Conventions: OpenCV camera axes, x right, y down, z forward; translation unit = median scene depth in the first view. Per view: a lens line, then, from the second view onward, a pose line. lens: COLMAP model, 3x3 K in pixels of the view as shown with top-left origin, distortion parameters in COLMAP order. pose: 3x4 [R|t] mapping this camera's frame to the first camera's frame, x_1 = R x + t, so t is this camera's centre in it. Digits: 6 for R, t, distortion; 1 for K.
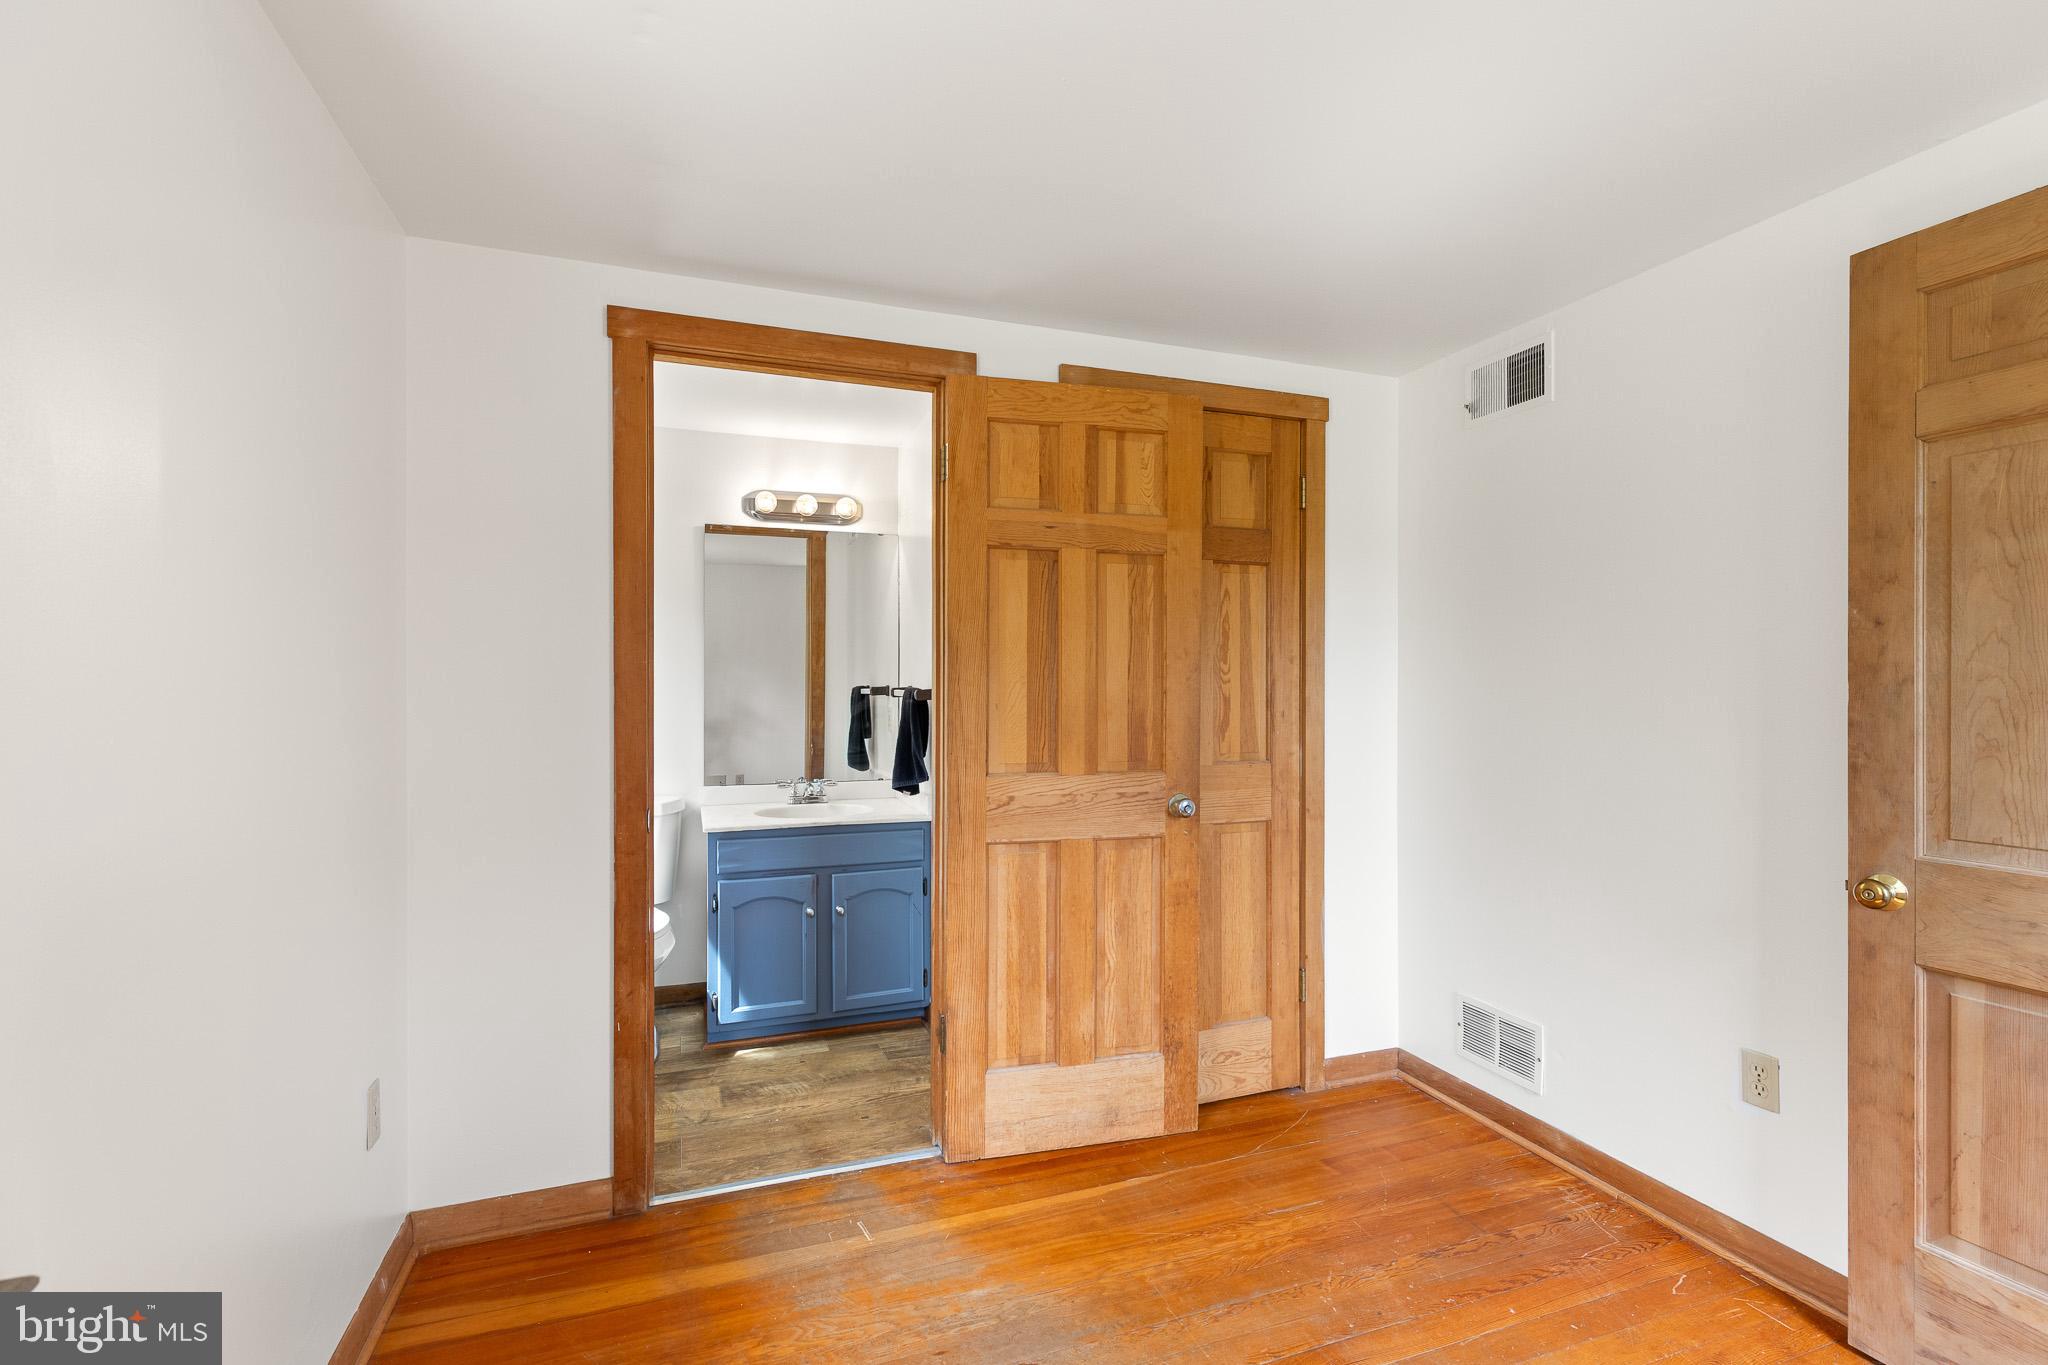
lens RADIAL K [[926.9, 0, 1019.8], [0, 926.9, 685.7], [0, 0, 1]] dist [0.001681, -0.000249]
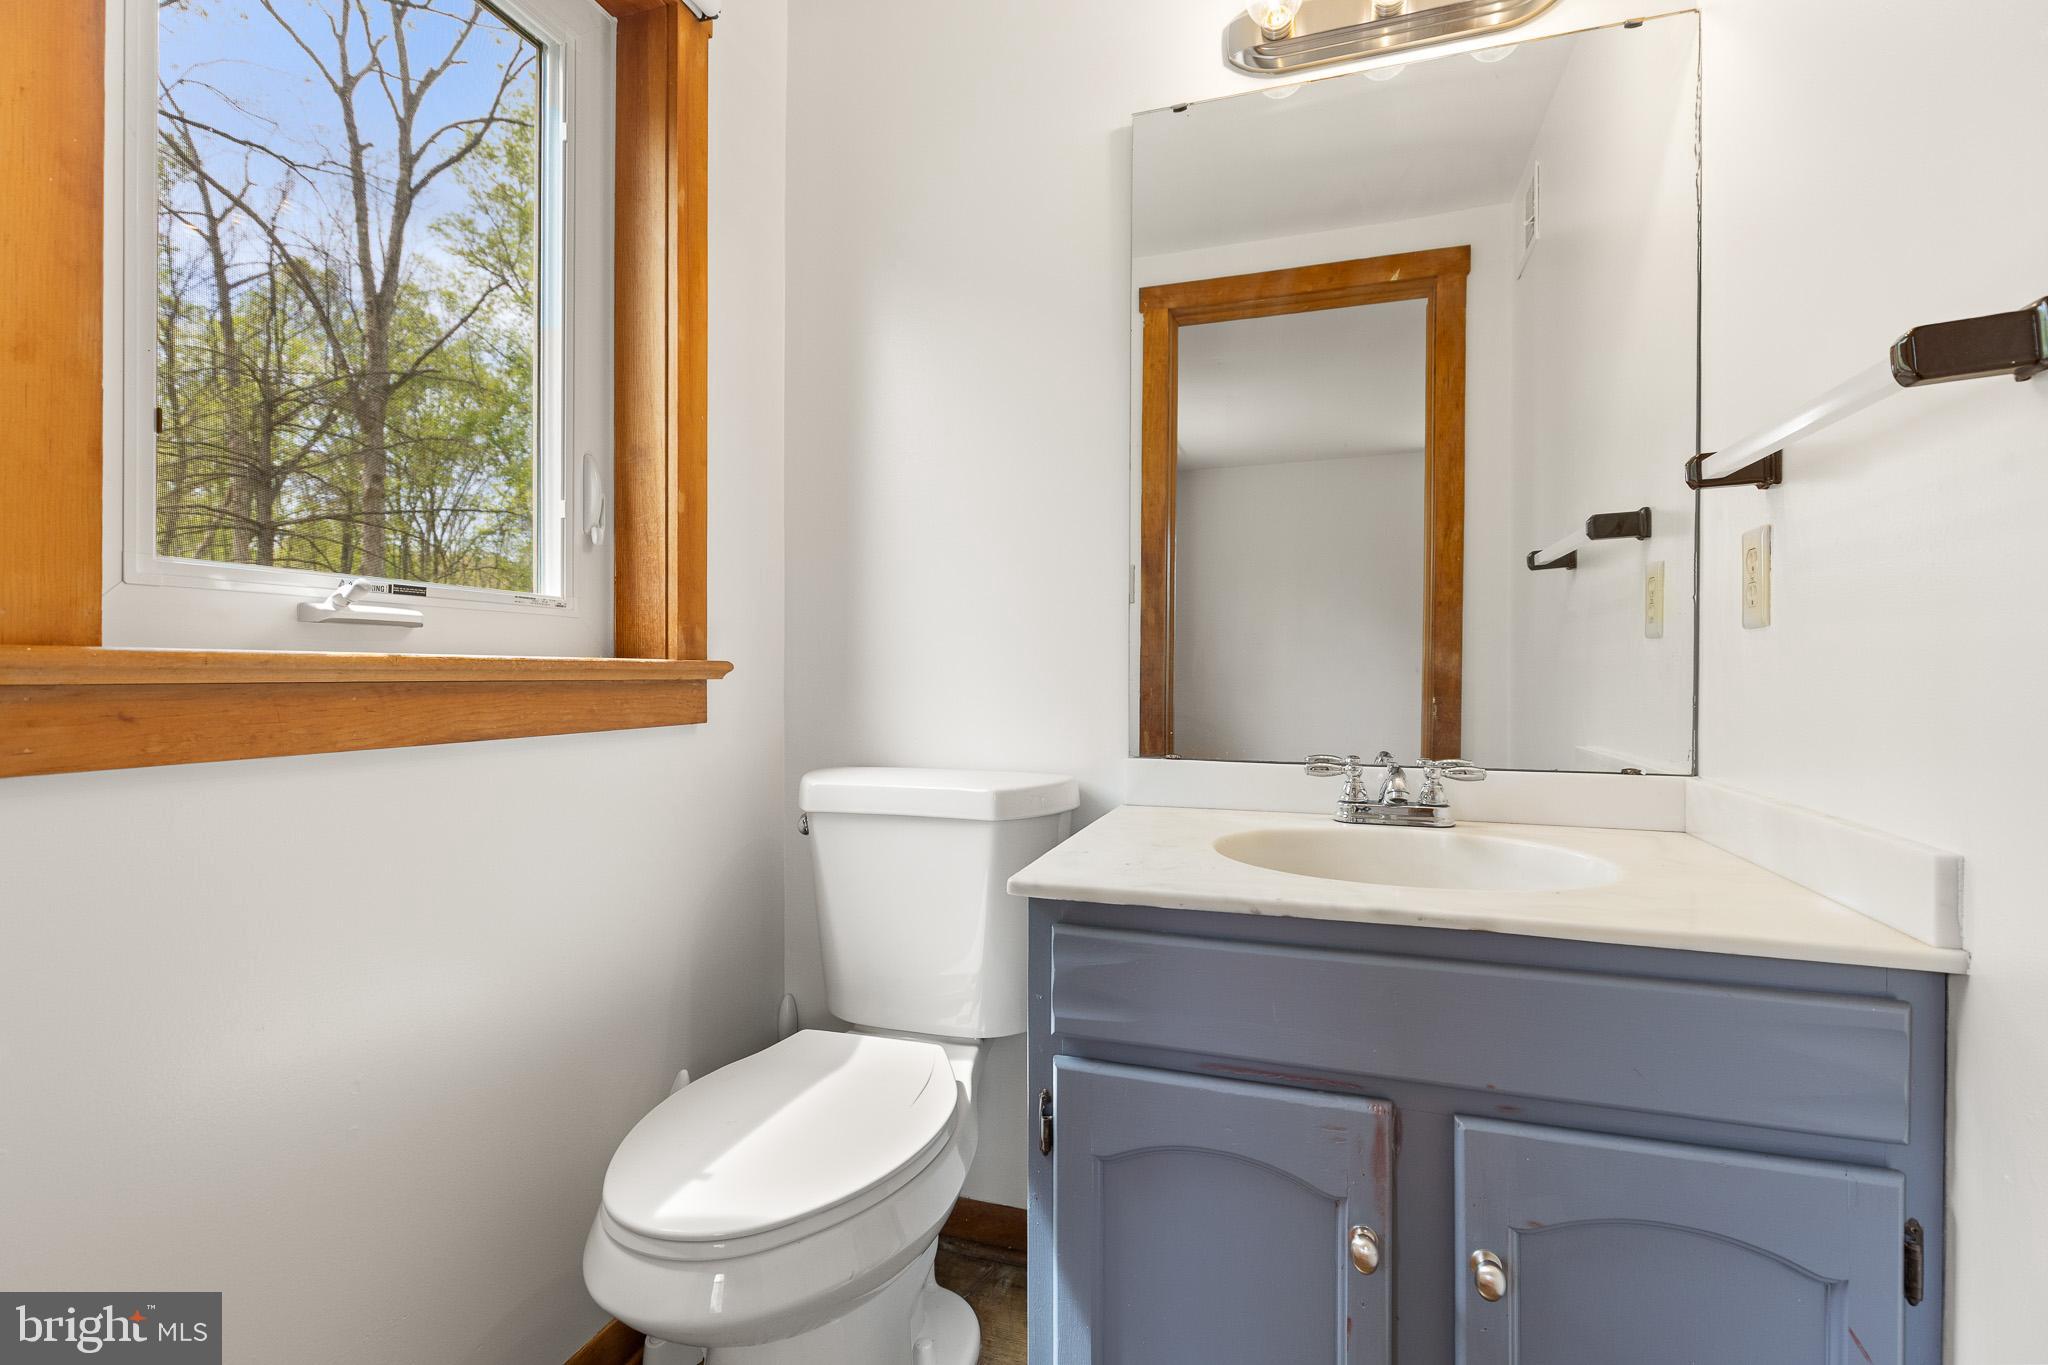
lens RADIAL K [[926.9, 0, 1022.3], [0, 926.9, 682.6], [0, 0, 1]] dist [0.001681, -0.000249]
pose [[0.779924, 0.003410, -0.625865, -0.136951], [-0.000591, 0.999989, 0.004713, 0.081966], [0.625874, -0.003306, 0.779917, 0.730633]]
